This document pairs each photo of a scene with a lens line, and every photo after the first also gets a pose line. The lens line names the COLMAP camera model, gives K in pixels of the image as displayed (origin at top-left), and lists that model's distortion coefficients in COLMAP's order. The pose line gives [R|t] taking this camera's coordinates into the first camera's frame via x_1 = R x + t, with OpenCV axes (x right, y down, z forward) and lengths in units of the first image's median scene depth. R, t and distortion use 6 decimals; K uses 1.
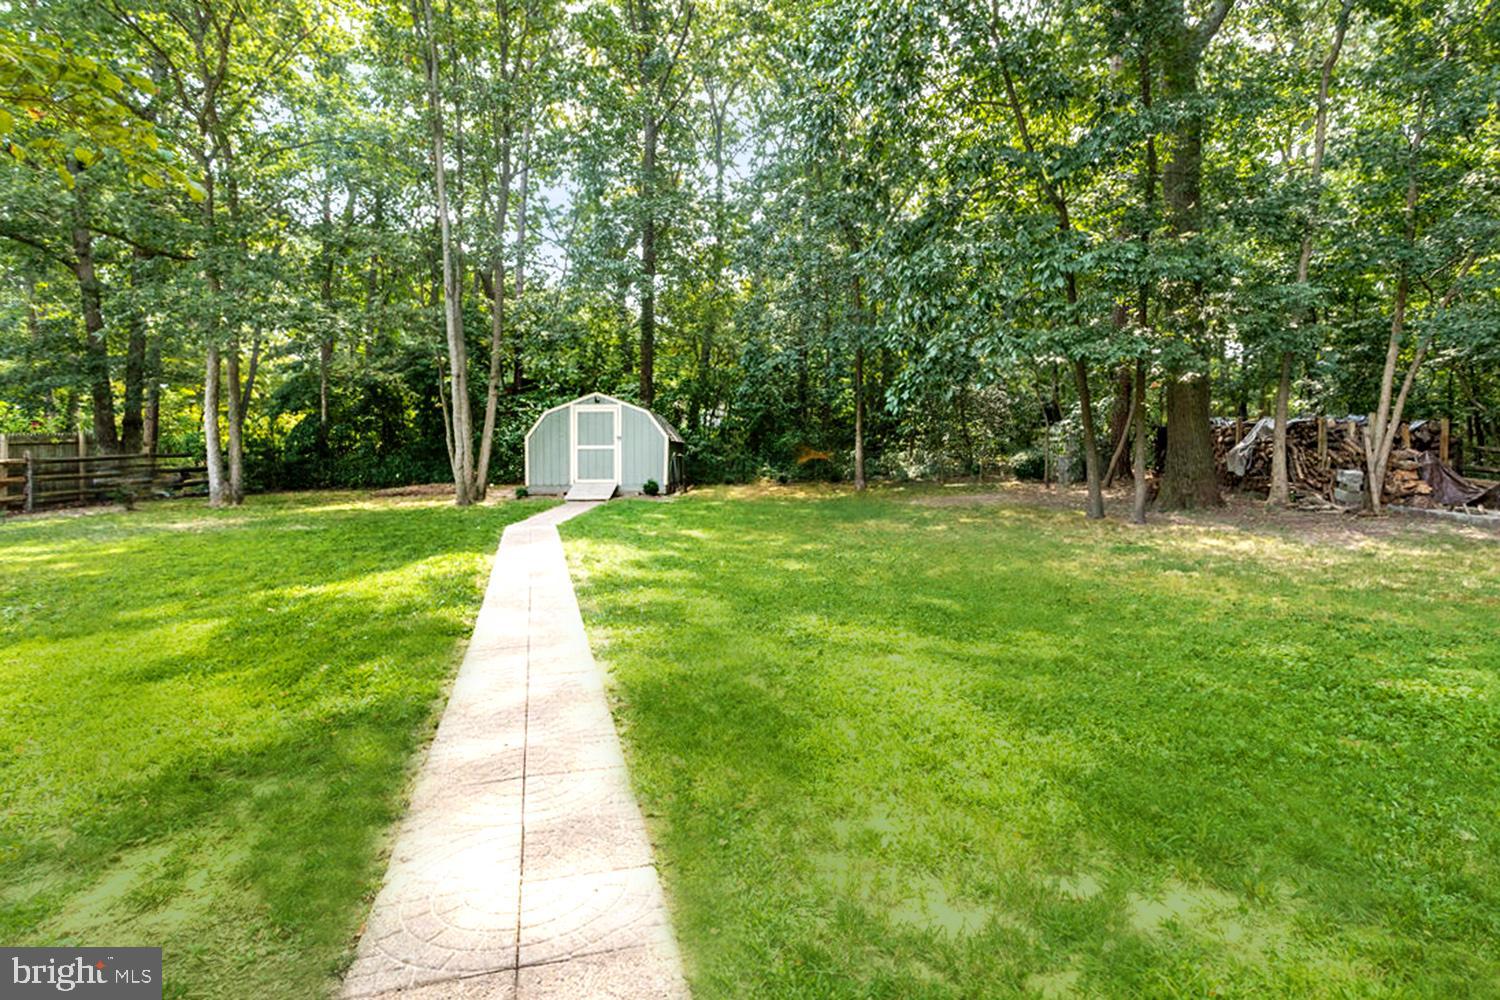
lens RADIAL K [[813.7, 0, 750.8], [0, 813.7, 361.4], [0, 0, 1]] dist [-0.021474, 0.000393]
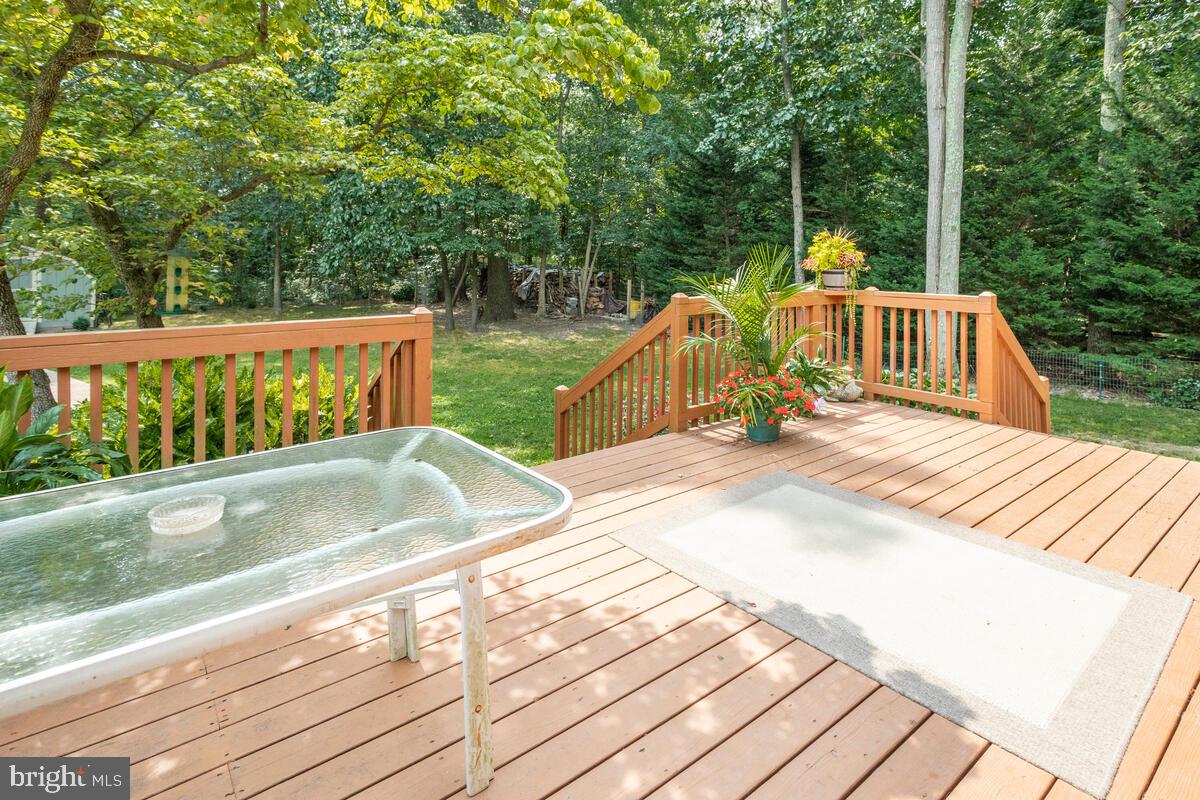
lens RADIAL K [[605.2, 0, 590.1], [0, 605.2, 377.5], [0, 0, 1]] dist [-0.020299, 0.000606]
pose [[0.800590, -0.124004, 0.586241, -0.118828], [-0.045765, 0.962841, 0.266162, -0.075187], [-0.597462, -0.239916, 0.765166, -0.216910]]
